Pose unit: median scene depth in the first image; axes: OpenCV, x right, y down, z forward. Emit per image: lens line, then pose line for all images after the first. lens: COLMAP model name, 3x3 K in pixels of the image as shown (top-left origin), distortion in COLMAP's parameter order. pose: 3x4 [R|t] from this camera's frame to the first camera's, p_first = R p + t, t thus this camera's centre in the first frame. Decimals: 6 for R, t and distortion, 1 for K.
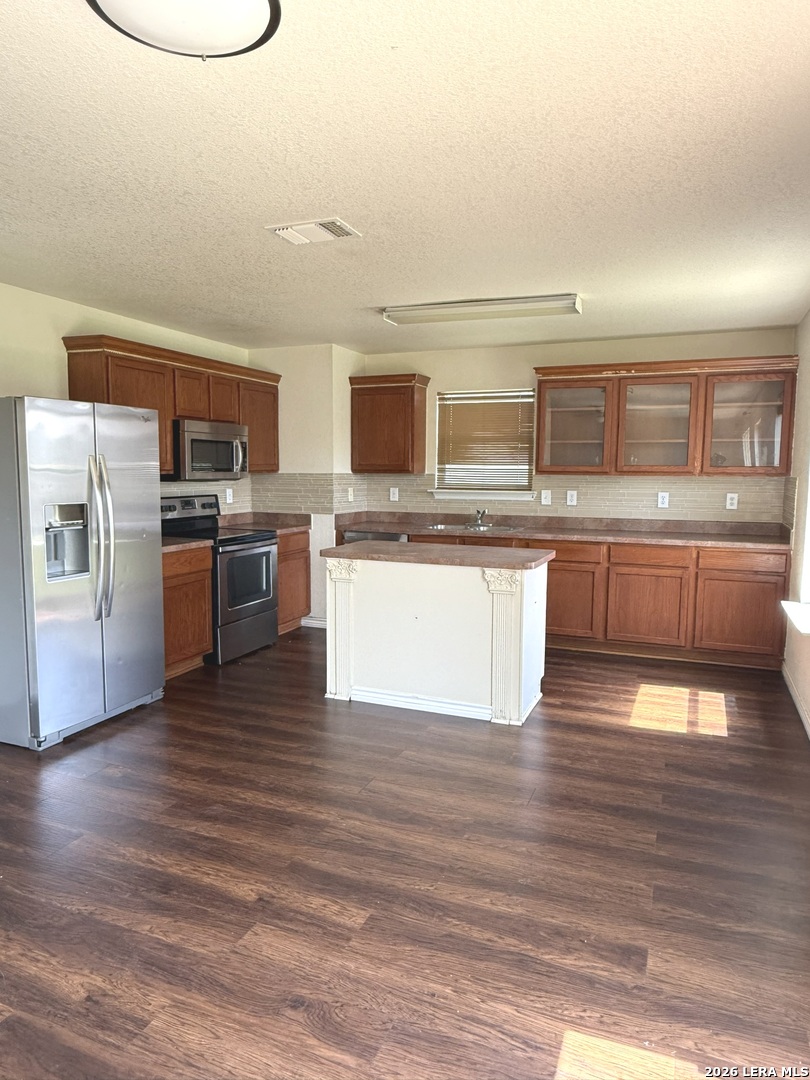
lens RADIAL K [[703.4, 0, 405.0], [0, 703.4, 540.0], [0, 0, 1]] dist [0.004579, 0.000530]
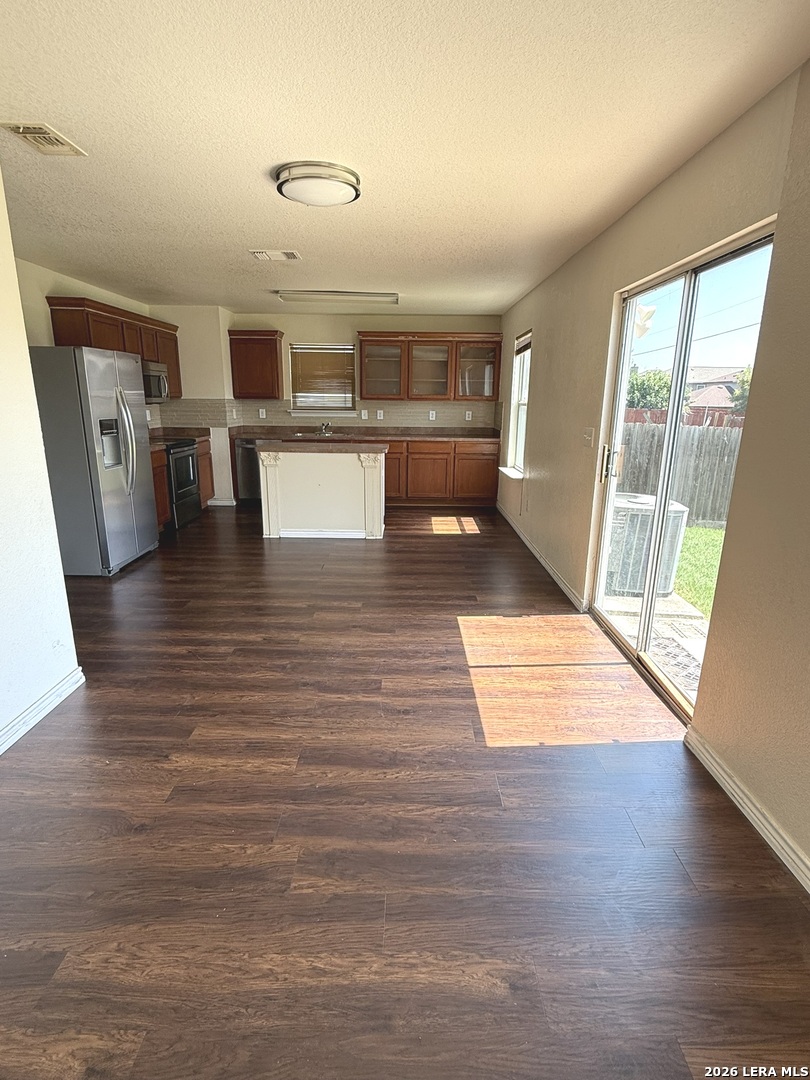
lens RADIAL K [[544.7, 0, 405.0], [0, 544.7, 540.0], [0, 0, 1]] dist [0.001696, 0.000168]
pose [[0.925194, -0.092983, 0.367927, -0.221282], [0.033690, 0.985815, 0.164419, 0.023051], [-0.377996, -0.139724, 0.915203, -0.245368]]
